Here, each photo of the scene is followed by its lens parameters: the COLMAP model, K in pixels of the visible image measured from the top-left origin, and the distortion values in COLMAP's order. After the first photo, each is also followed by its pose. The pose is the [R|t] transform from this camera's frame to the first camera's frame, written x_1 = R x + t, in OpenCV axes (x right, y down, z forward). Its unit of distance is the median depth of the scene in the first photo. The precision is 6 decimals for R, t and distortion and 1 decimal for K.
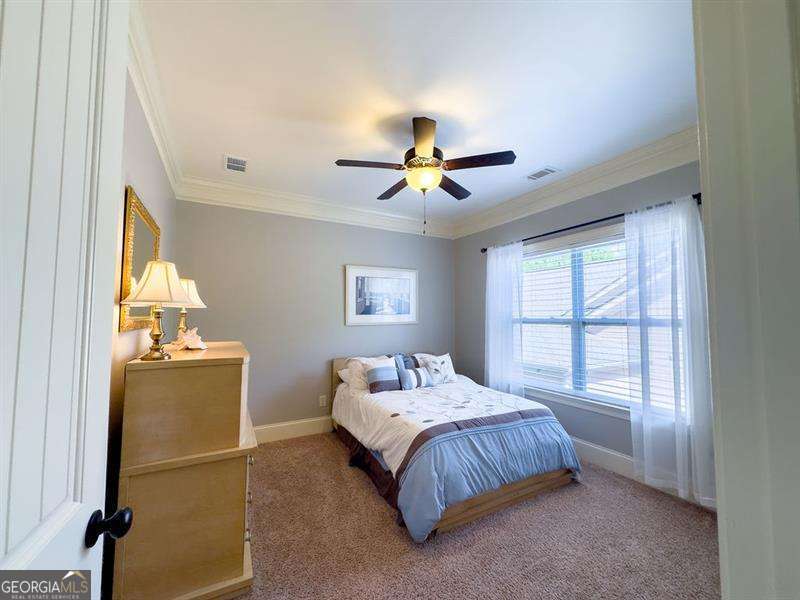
lens RADIAL K [[320.9, 0, 399.2], [0, 320.9, 298.2], [0, 0, 1]] dist [0.000836, 0.000143]
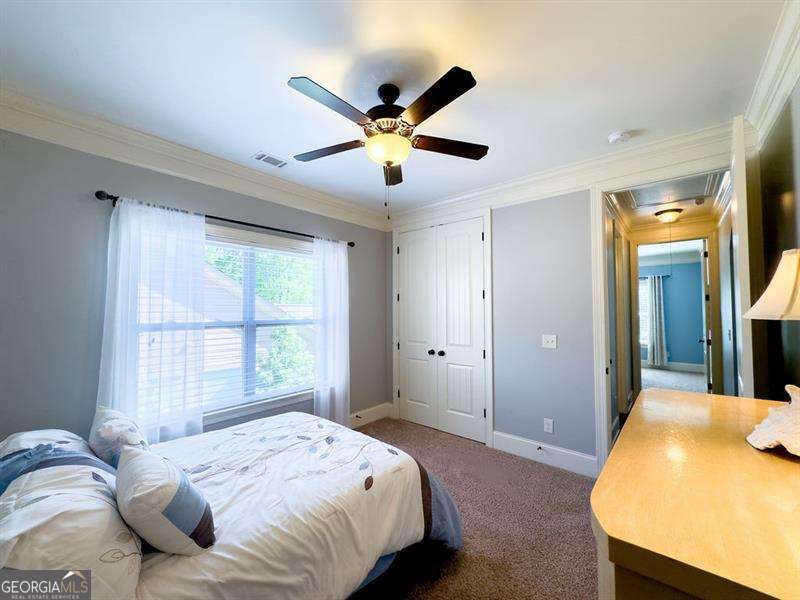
lens RADIAL K [[320.9, 0, 399.2], [0, 320.9, 298.2], [0, 0, 1]] dist [0.000836, 0.000143]
pose [[-0.345954, 0.036115, 0.937556, -0.466820], [-0.048327, 0.997247, -0.056247, 0.027190], [-0.937006, -0.064768, -0.343256, 0.867999]]
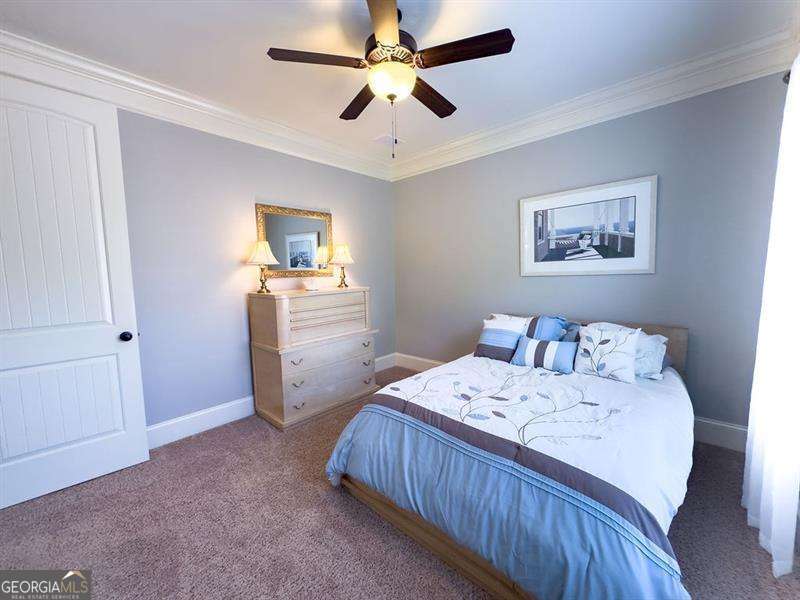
lens RADIAL K [[320.9, 0, 399.2], [0, 320.9, 298.2], [0, 0, 1]] dist [0.000836, 0.000143]
pose [[0.323333, 0.070954, -0.943621, 0.588441], [0.076435, 0.991968, 0.100780, 0.041427], [0.943193, -0.104711, 0.315313, 0.518643]]
